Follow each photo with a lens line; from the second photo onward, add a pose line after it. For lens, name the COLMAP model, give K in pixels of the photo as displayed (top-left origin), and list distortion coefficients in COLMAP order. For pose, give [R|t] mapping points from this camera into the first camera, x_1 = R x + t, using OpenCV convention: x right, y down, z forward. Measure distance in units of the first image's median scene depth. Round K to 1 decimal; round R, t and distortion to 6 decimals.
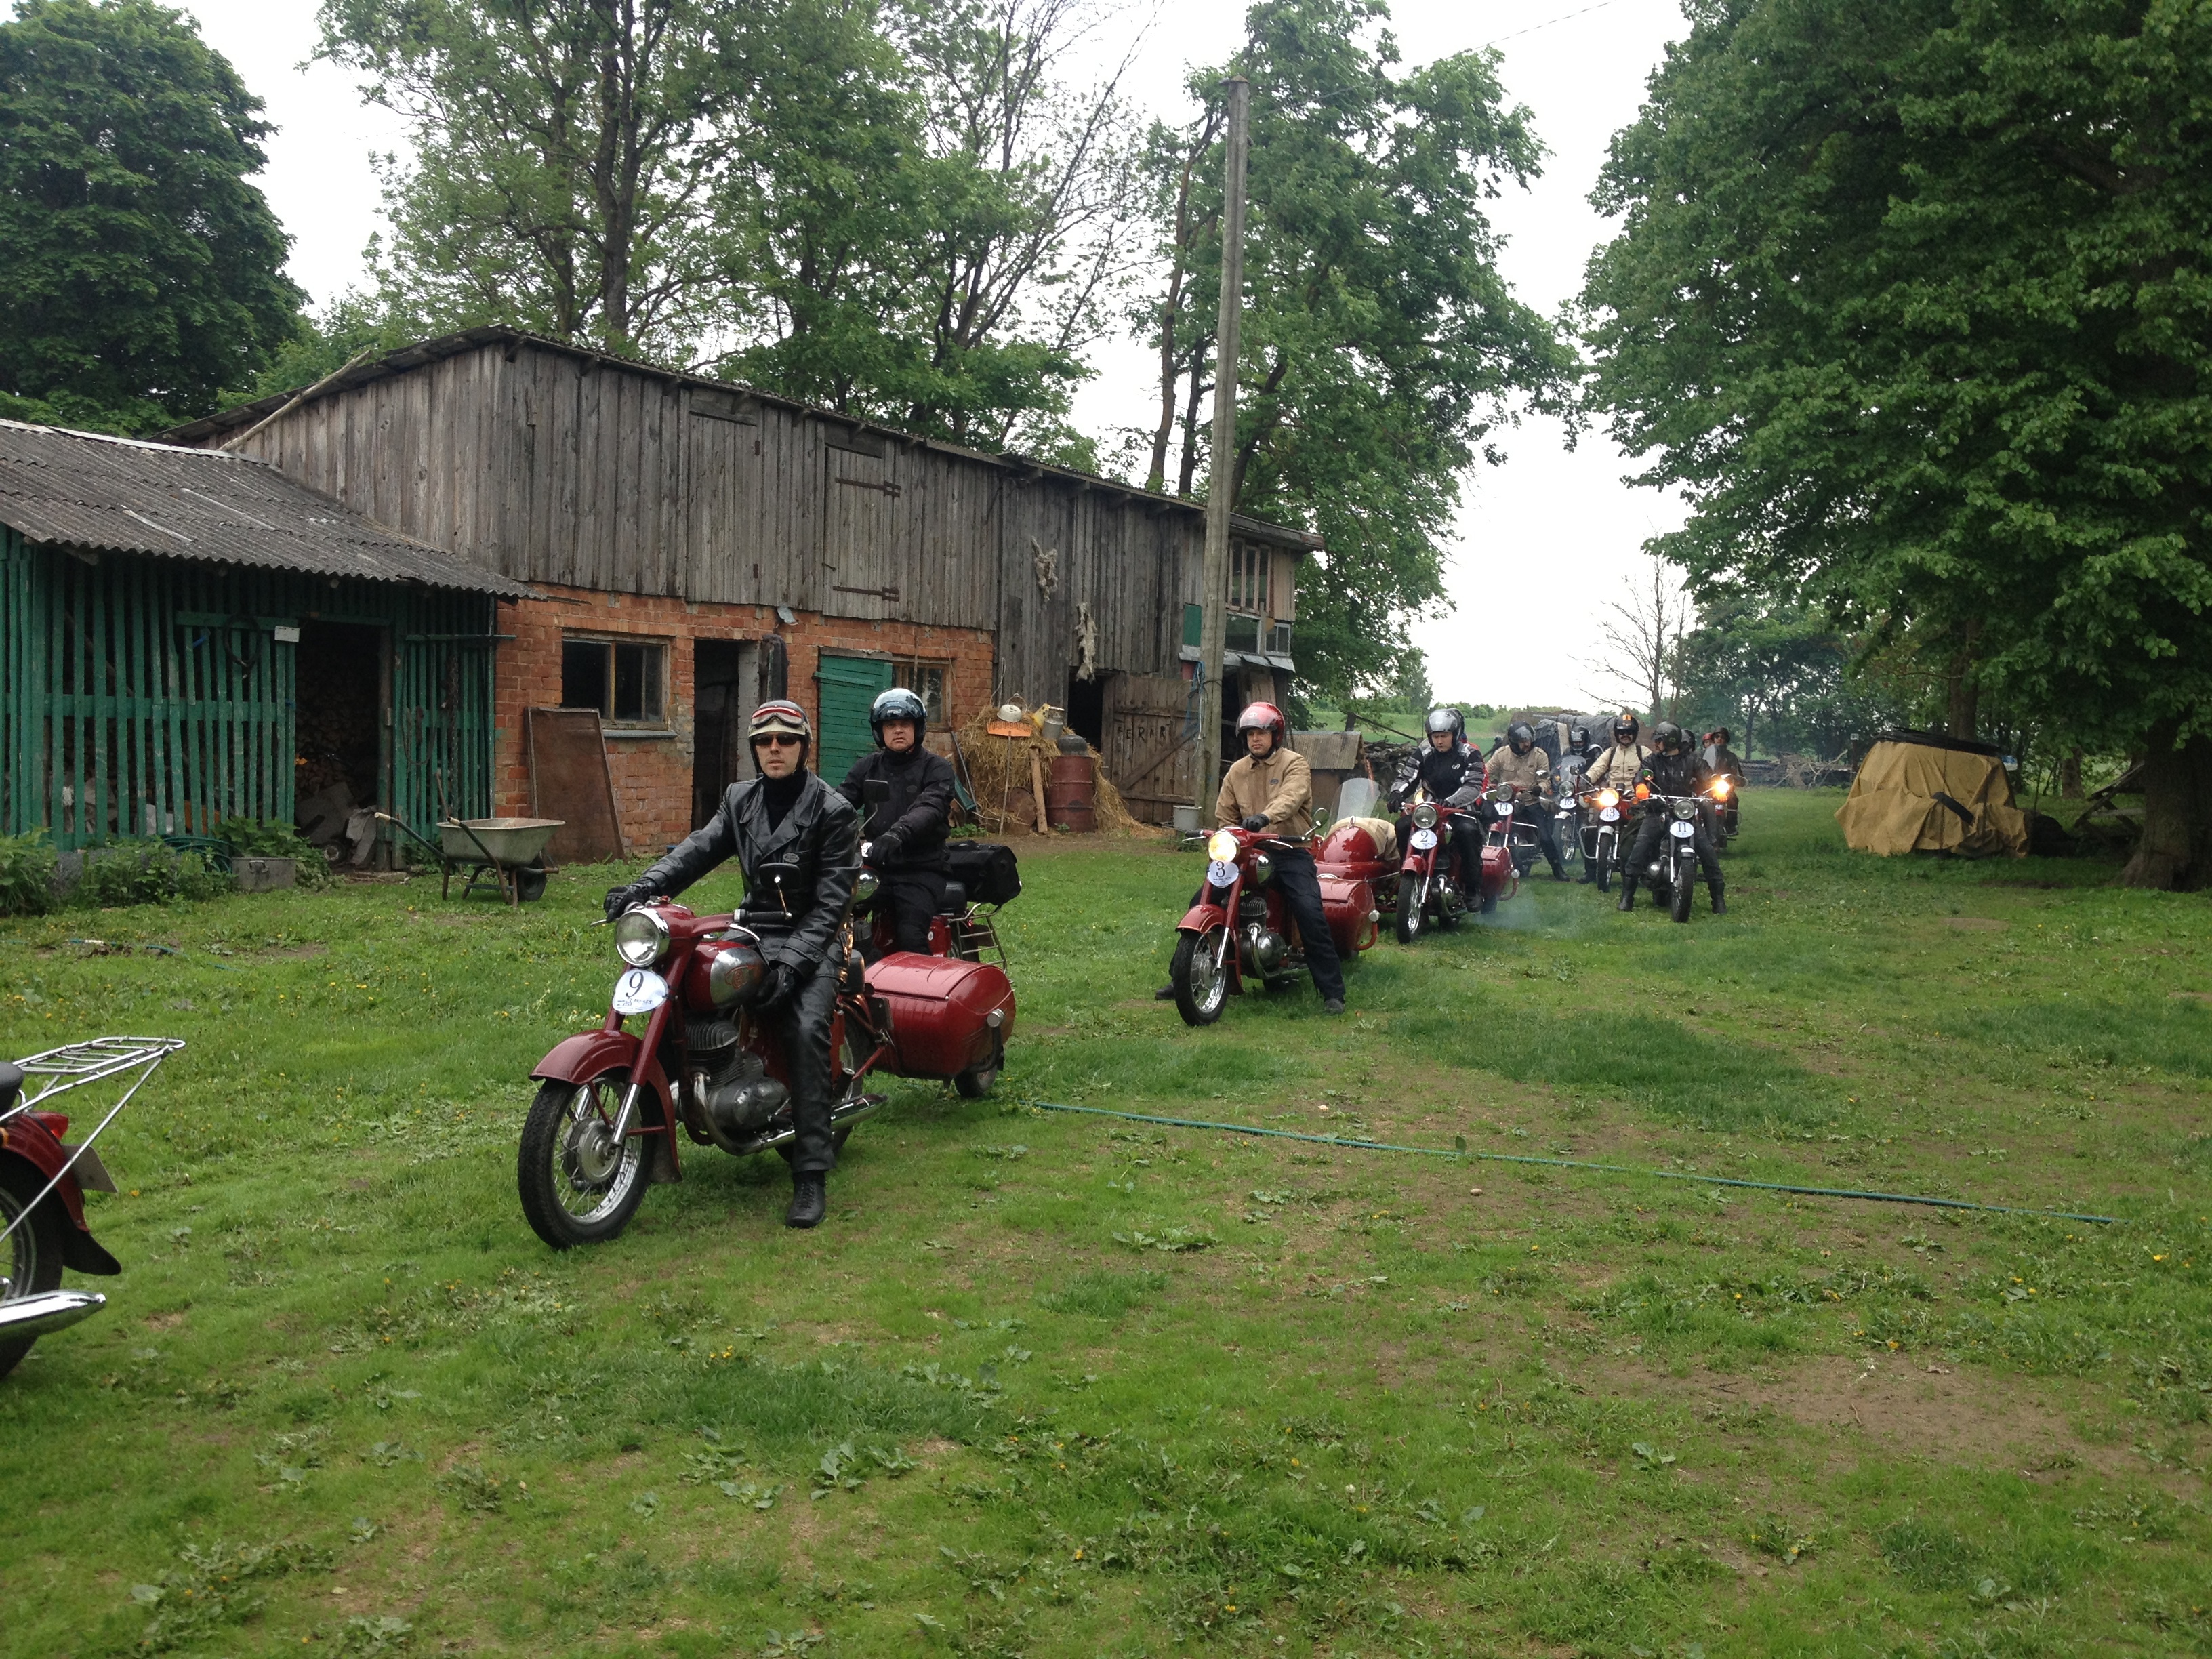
lens RADIAL K [[2055.6, 0, 1133.5], [0, 2055.6, 821.6], [0, 0, 1]] dist [0.125905, -0.257547]
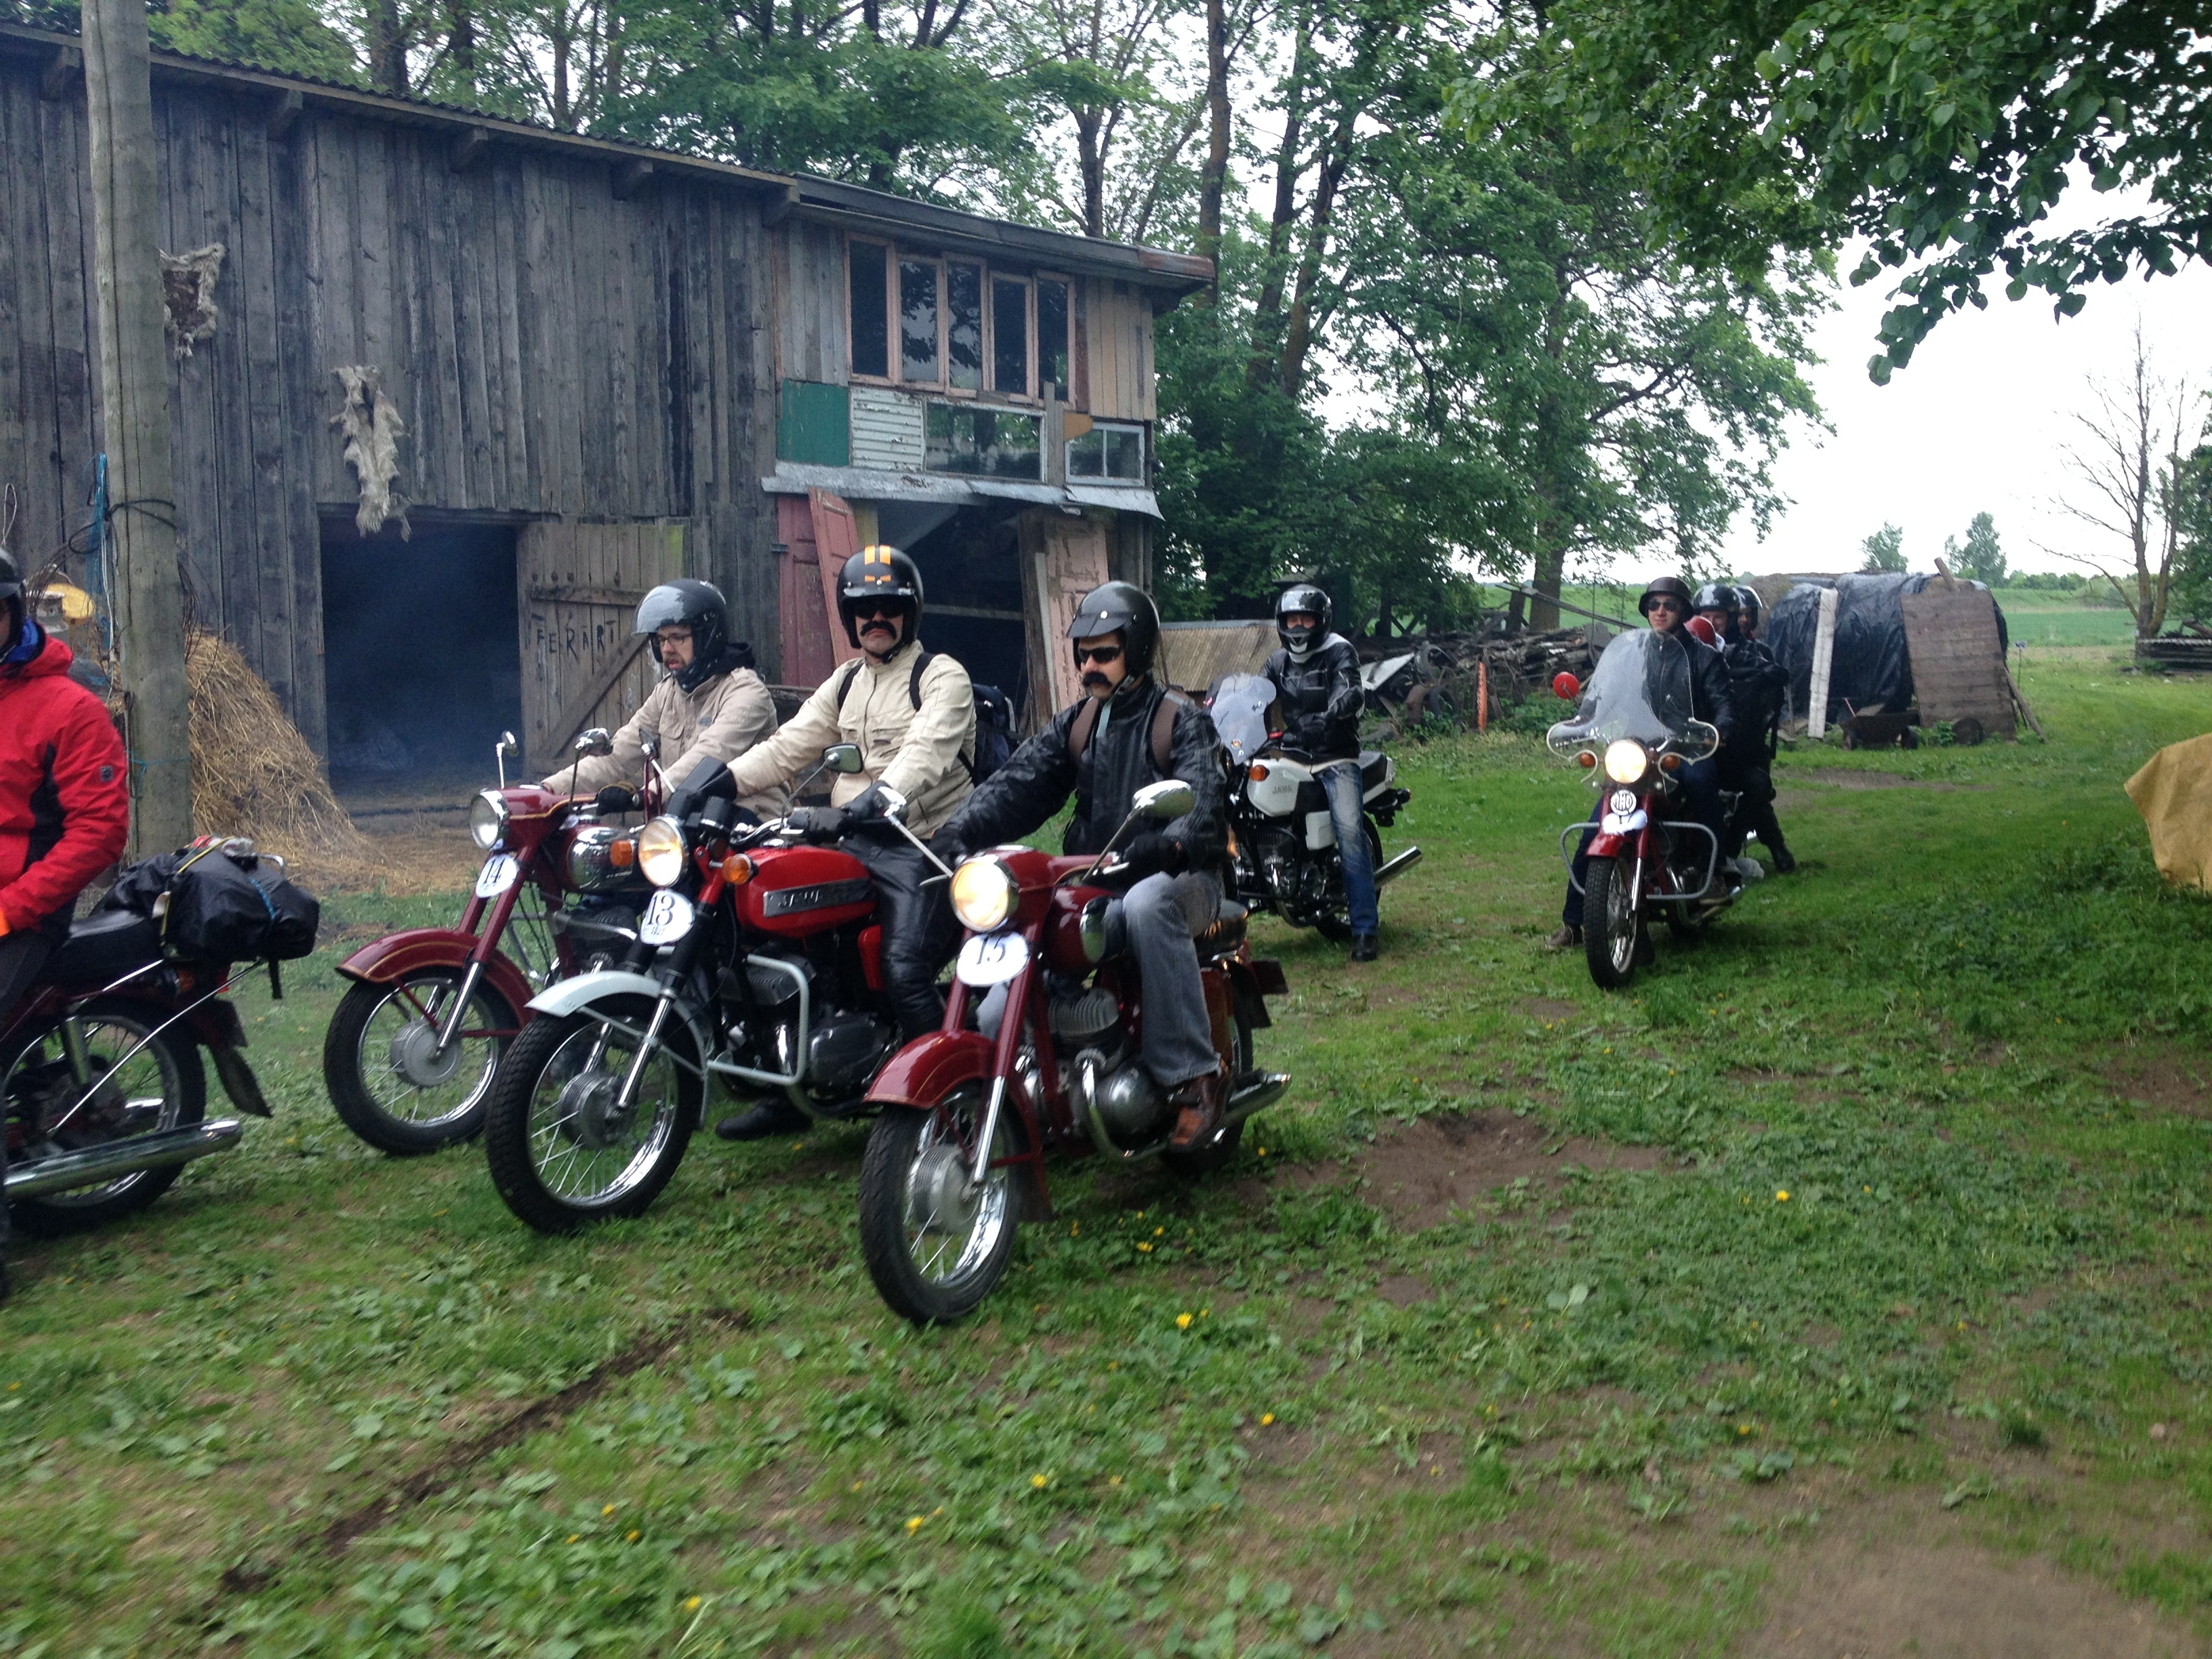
lens RADIAL K [[2077.5, 0, 1142.7], [0, 2077.5, 820.9], [0, 0, 1]] dist [0.155853, -0.361968]
pose [[0.966689, -0.009887, -0.255765, 0.240696], [0.022093, 0.998747, 0.044895, -0.018203], [0.255000, -0.049050, 0.965696, 0.513037]]
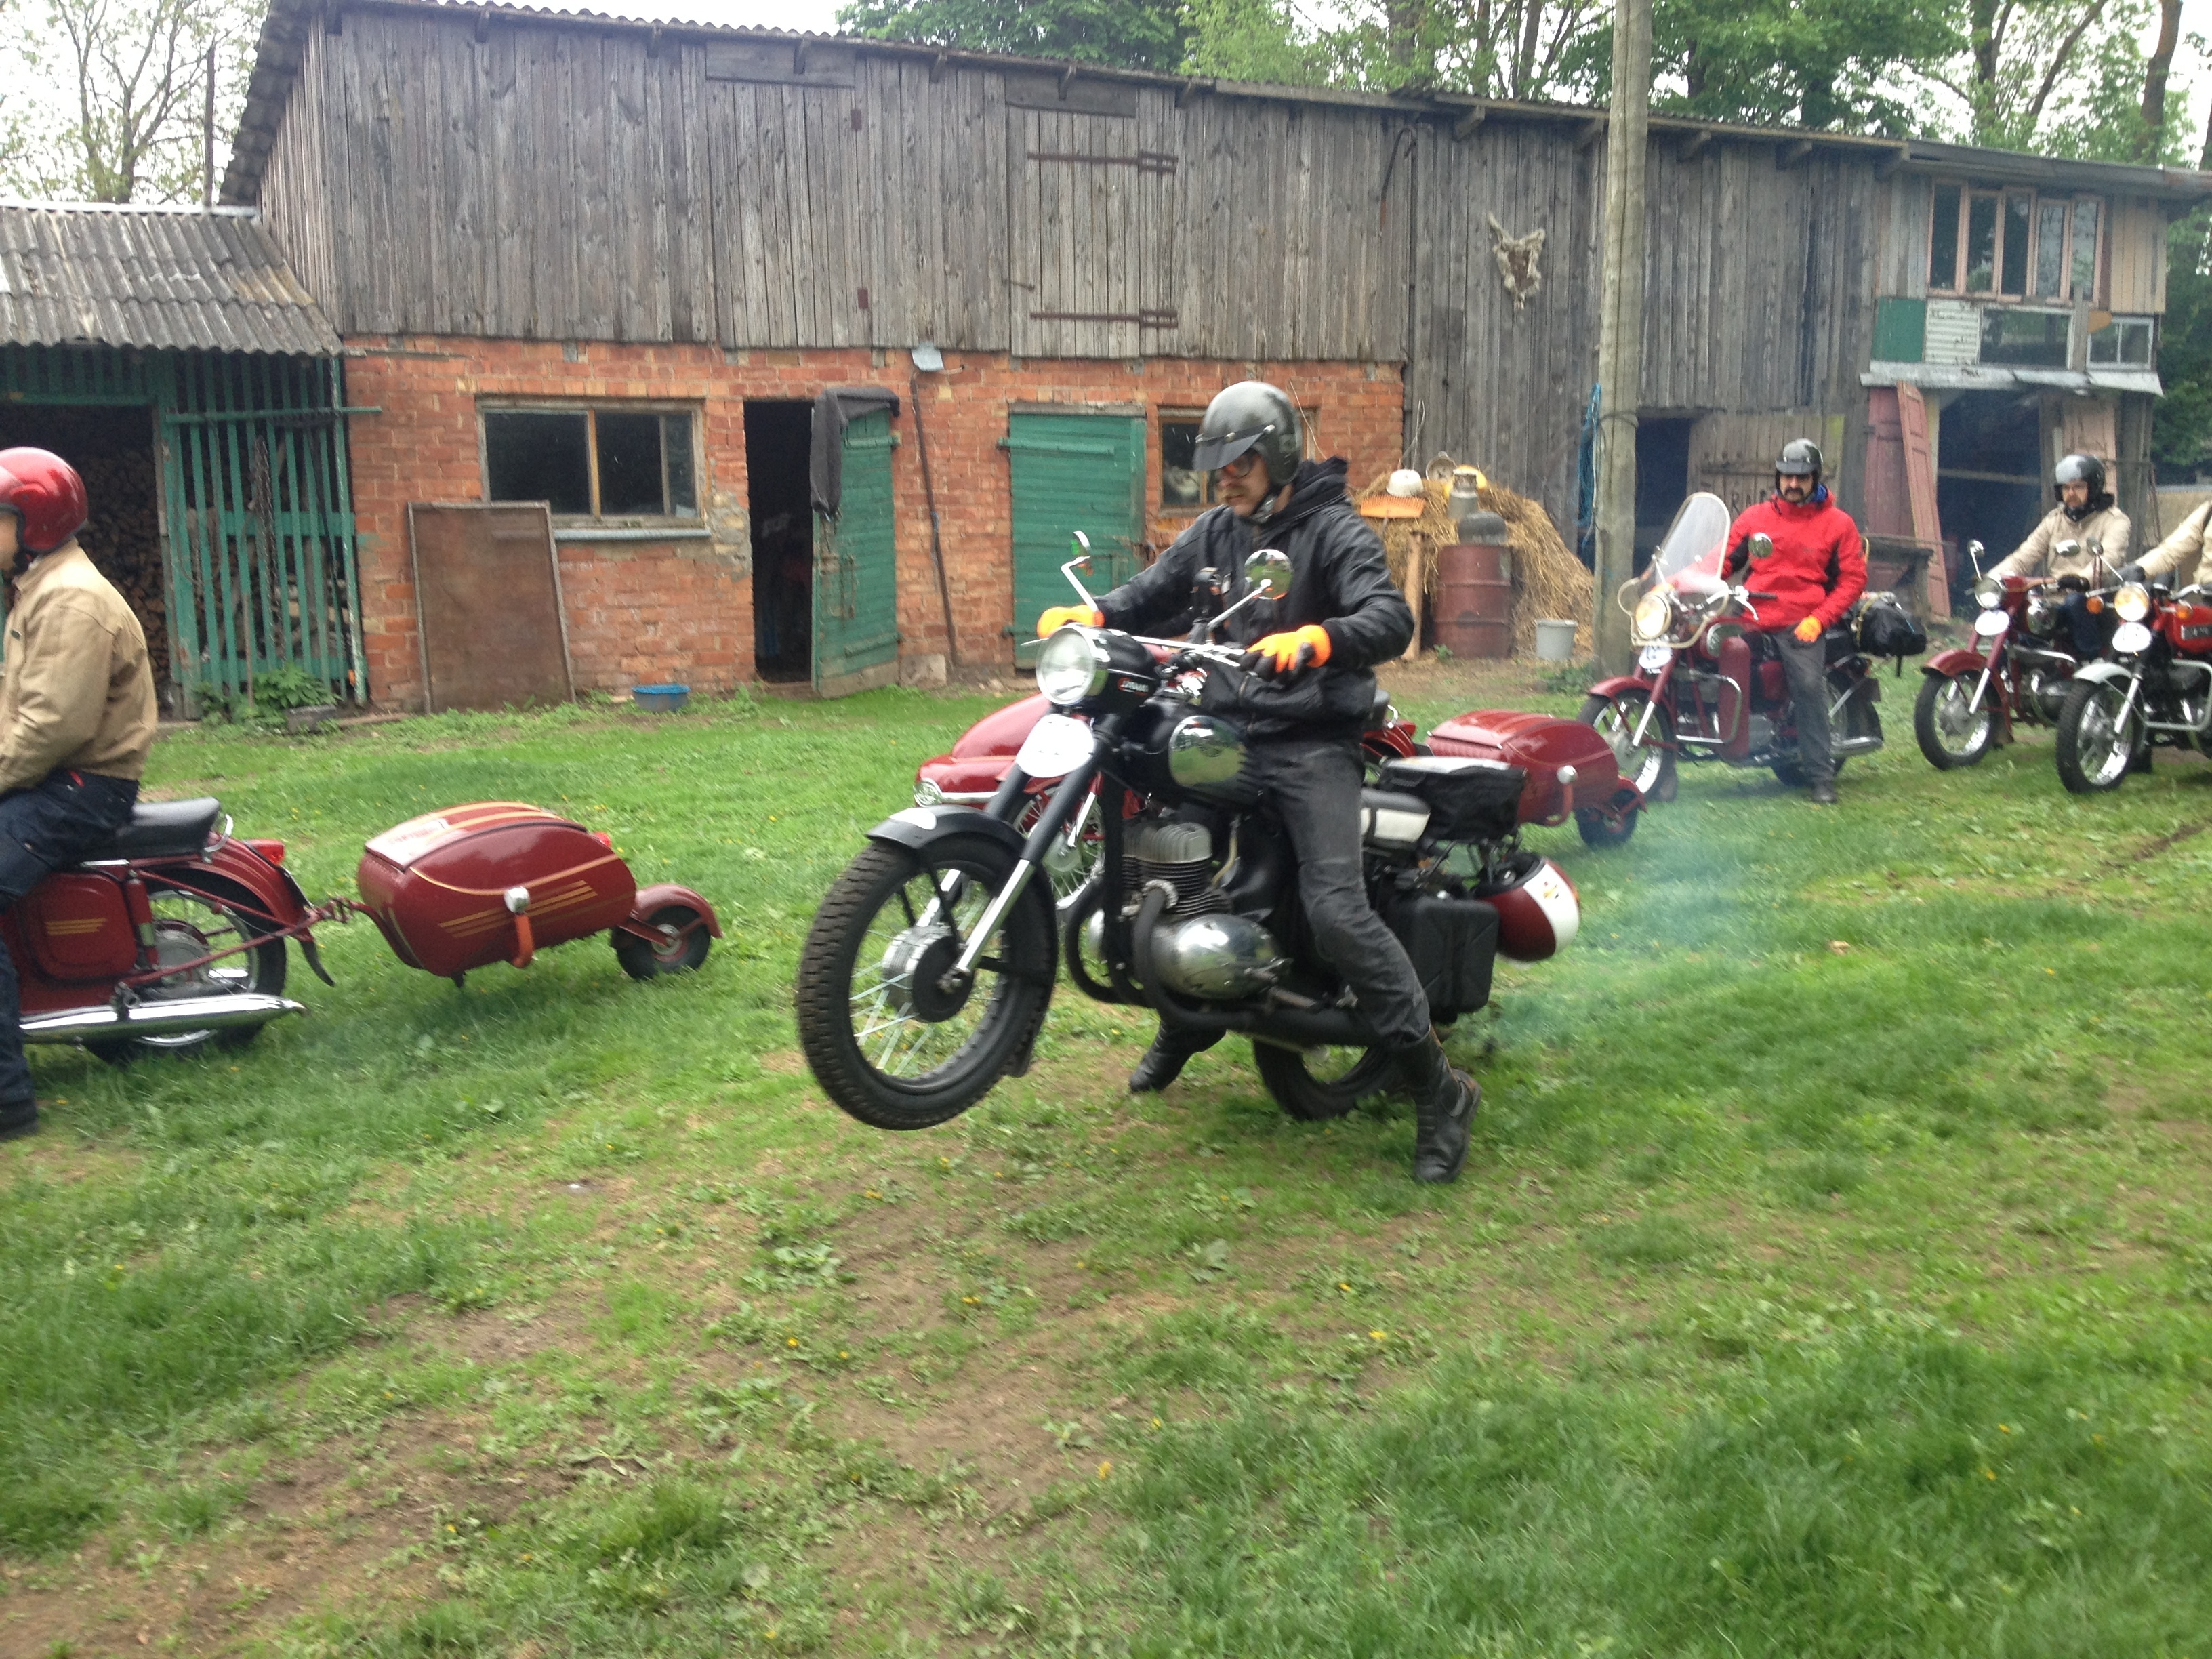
lens RADIAL K [[2077.5, 0, 1142.7], [0, 2077.5, 820.9], [0, 0, 1]] dist [0.155853, -0.361968]
pose [[0.825474, 0.049321, -0.562281, 0.215514], [0.007474, 0.995133, 0.098262, -0.007920], [0.564390, -0.085315, 0.821088, 0.300538]]
